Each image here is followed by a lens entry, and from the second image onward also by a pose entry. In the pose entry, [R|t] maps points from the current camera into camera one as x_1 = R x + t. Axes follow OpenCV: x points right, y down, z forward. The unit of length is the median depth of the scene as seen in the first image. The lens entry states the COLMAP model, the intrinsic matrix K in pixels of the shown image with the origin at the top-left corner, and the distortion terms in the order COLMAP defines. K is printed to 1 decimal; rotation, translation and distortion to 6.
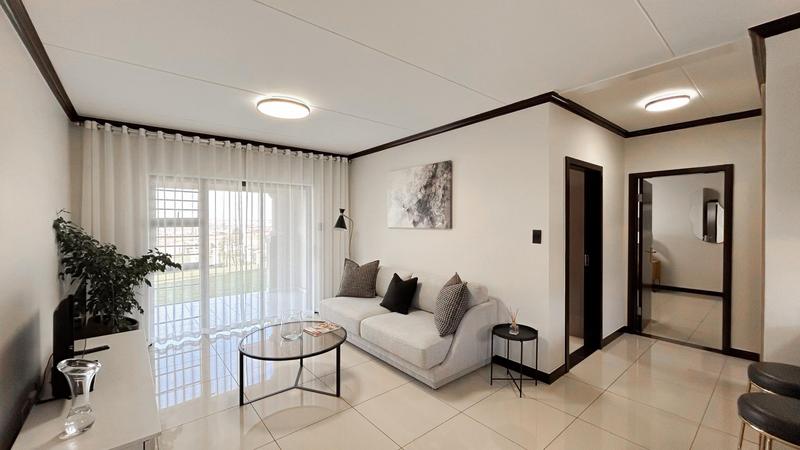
lens RADIAL K [[322.1, 0, 398.9], [0, 322.1, 224.4], [0, 0, 1]] dist [0.000397, 0.000005]
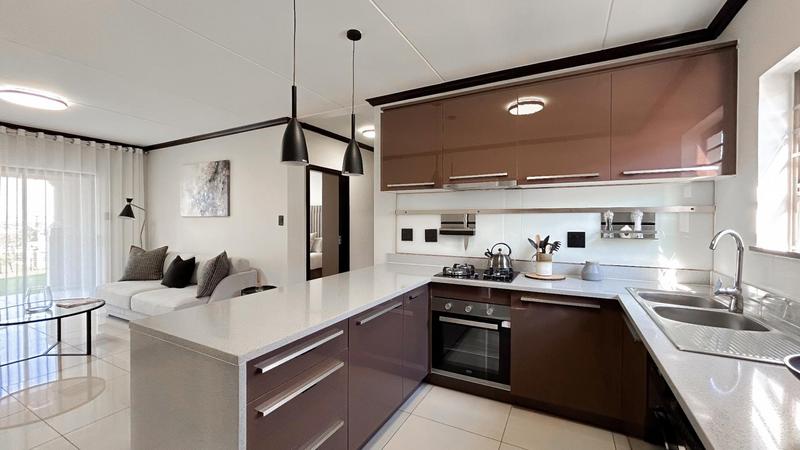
lens RADIAL K [[322.1, 0, 398.9], [0, 322.1, 224.4], [0, 0, 1]] dist [0.000397, 0.000005]
pose [[0.925497, -0.000126, 0.378756, 0.280207], [-0.001020, 0.999995, 0.002823, 0.038002], [-0.378754, -0.002999, 0.925492, -0.346554]]
